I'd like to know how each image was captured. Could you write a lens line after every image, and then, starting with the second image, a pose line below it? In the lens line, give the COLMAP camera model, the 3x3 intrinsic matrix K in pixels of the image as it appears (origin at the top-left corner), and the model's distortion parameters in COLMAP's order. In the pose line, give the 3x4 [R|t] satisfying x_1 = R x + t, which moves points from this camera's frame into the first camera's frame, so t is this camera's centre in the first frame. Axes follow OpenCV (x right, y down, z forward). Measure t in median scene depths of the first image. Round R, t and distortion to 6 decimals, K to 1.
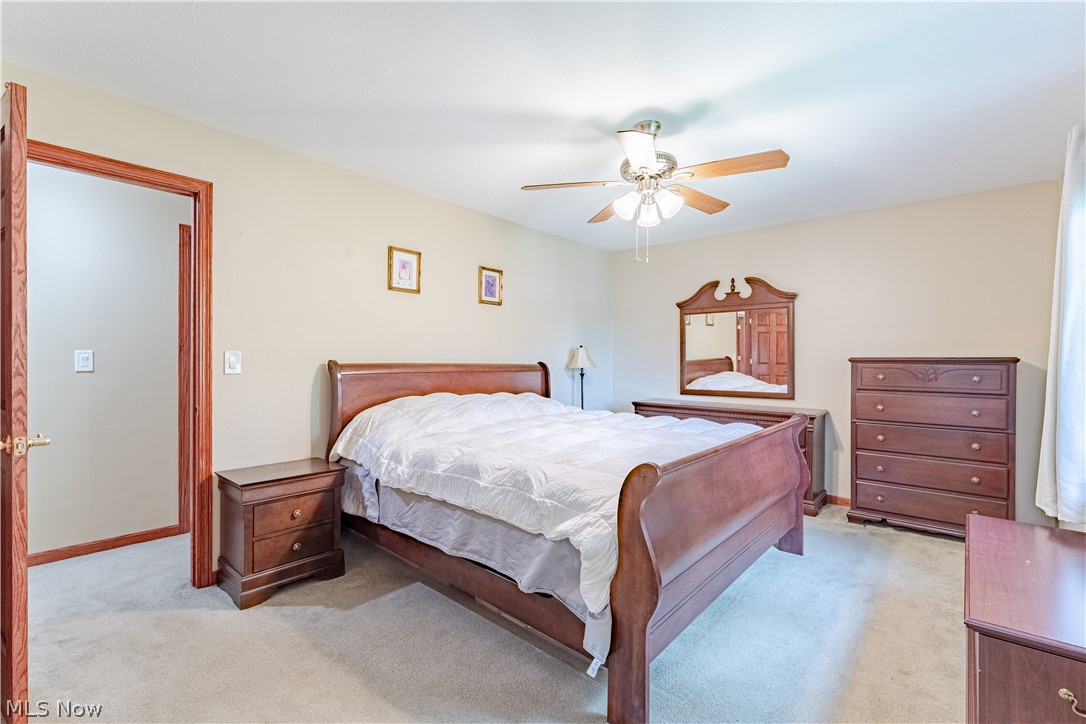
lens RADIAL K [[482.4, 0, 546.2], [0, 482.4, 359.0], [0, 0, 1]] dist [0.001186, 0.000097]
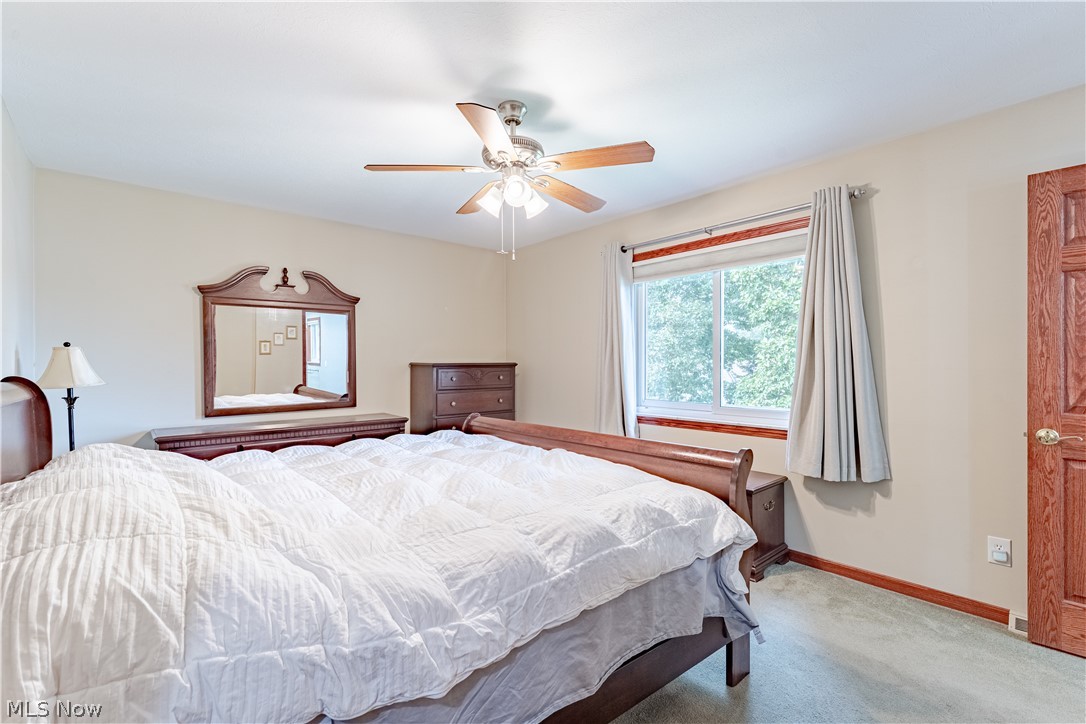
lens RADIAL K [[482.4, 0, 545.7], [0, 482.4, 365.8], [0, 0, 1]] dist [0.001186, 0.000097]
pose [[0.151817, -0.011940, 0.988337, -0.394796], [0.006470, 0.999918, 0.011086, -0.006829], [-0.988387, 0.004711, 0.151882, 0.471334]]
